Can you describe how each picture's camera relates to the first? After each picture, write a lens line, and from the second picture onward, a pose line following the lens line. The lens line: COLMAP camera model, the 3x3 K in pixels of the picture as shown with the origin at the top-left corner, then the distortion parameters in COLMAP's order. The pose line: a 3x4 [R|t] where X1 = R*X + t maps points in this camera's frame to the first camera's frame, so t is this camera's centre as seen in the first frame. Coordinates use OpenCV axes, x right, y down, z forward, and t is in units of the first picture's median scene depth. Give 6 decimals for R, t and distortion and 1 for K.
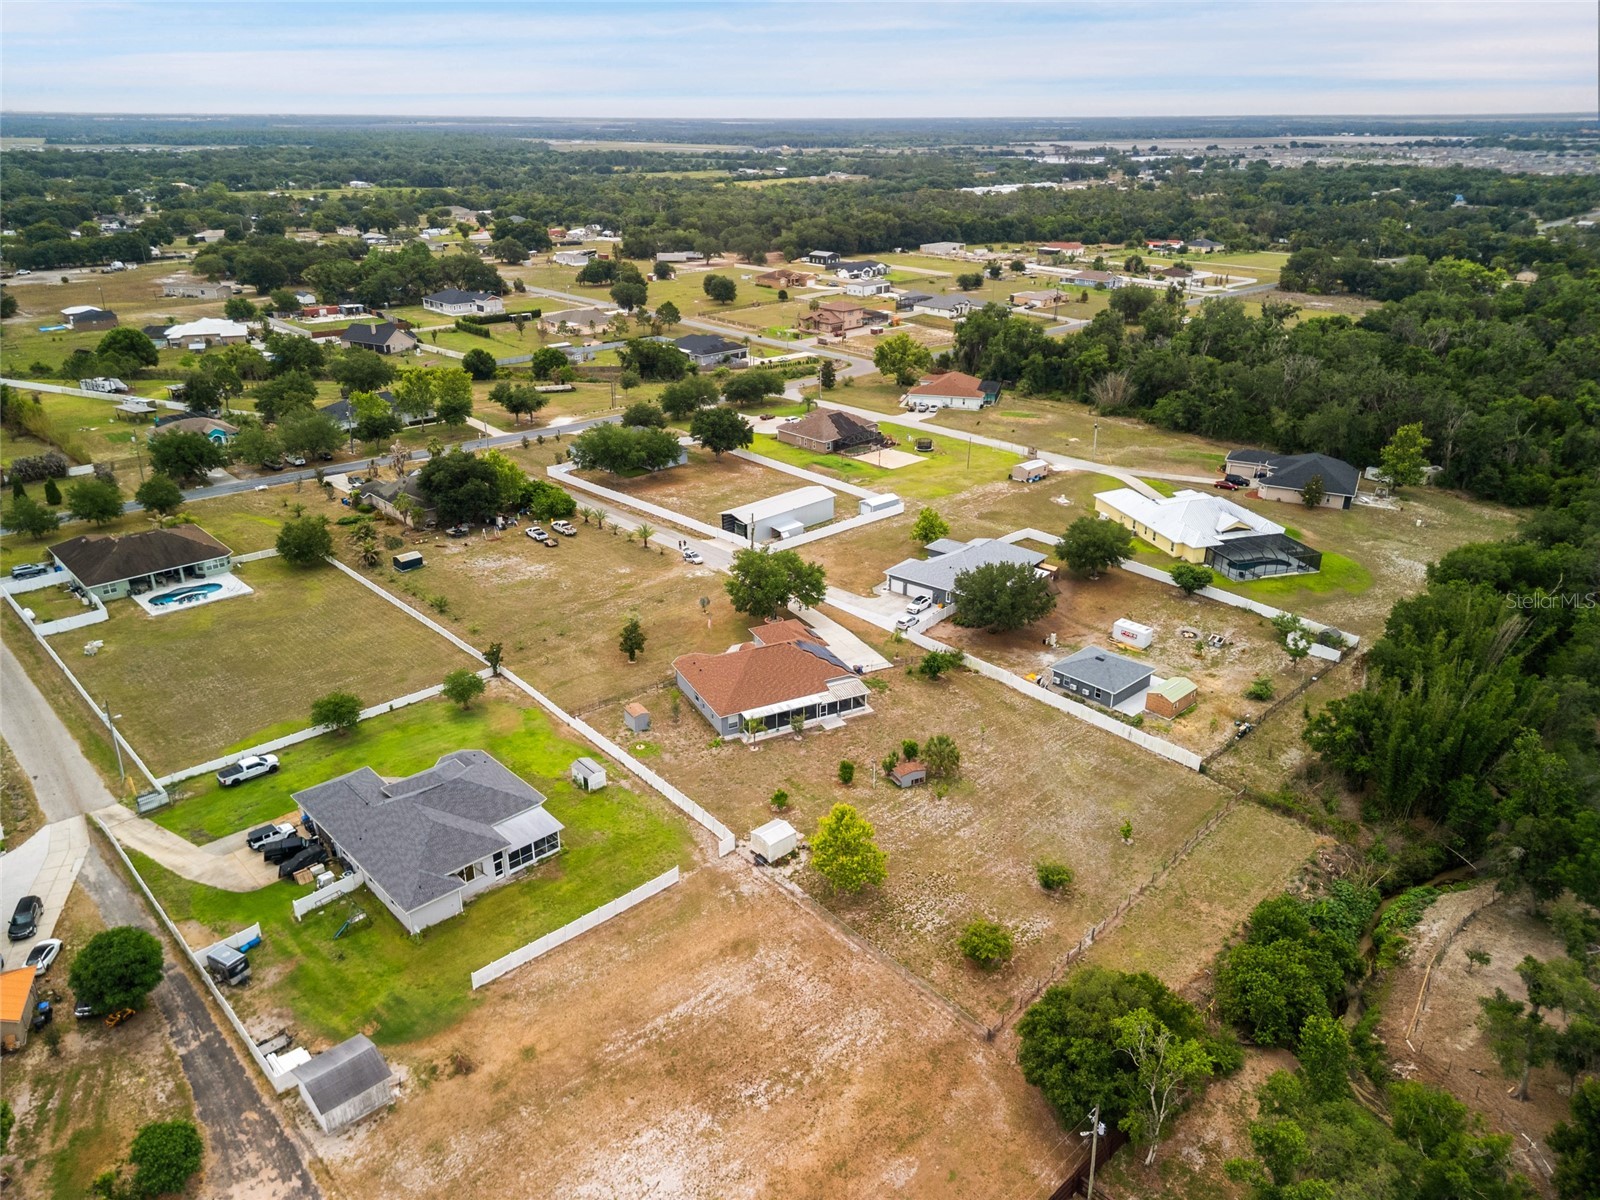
lens RADIAL K [[1111.8, 0, 804.7], [0, 1111.8, 614.3], [0, 0, 1]] dist [0.061921, -0.050331]
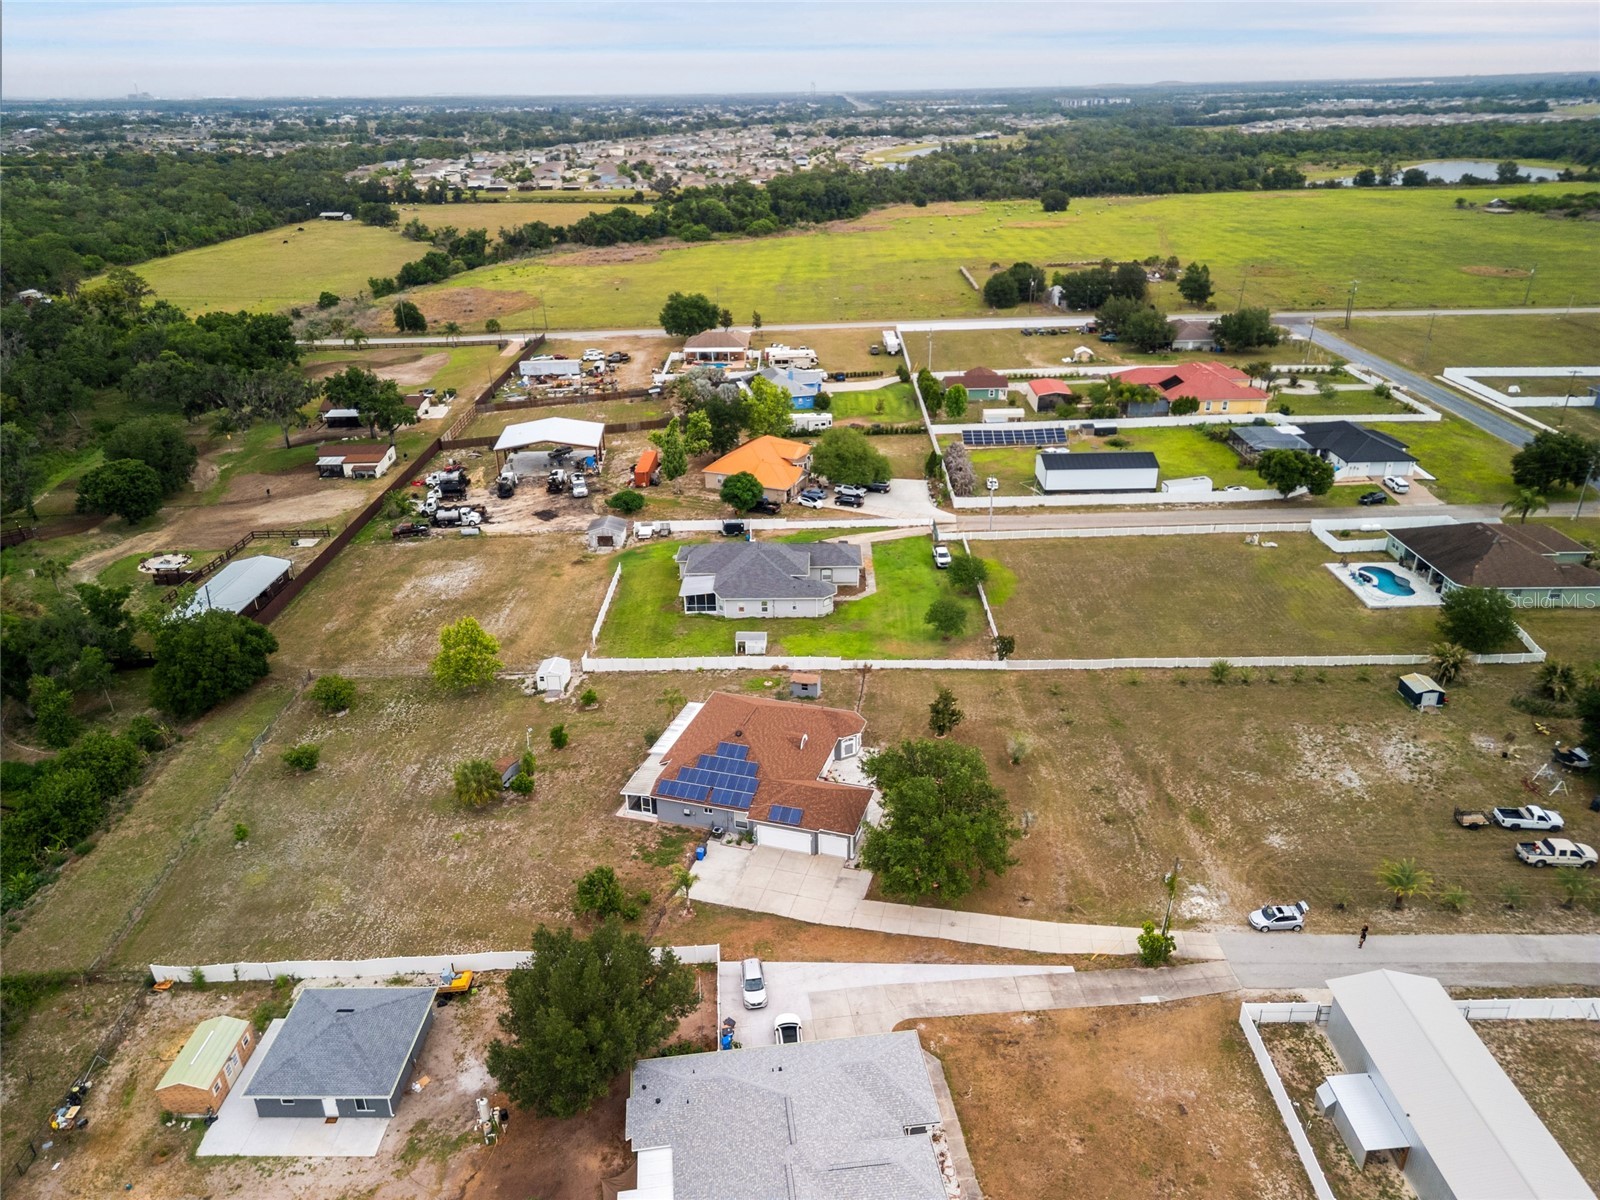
lens RADIAL K [[1111.8, 0, 792.3], [0, 1111.8, 600.4], [0, 0, 1]] dist [0.061921, -0.050331]
pose [[-0.704352, 0.301622, -0.642583, 0.328467], [-0.273517, 0.720018, 0.637779, -0.416869], [0.655039, 0.624978, -0.424648, 1.020827]]
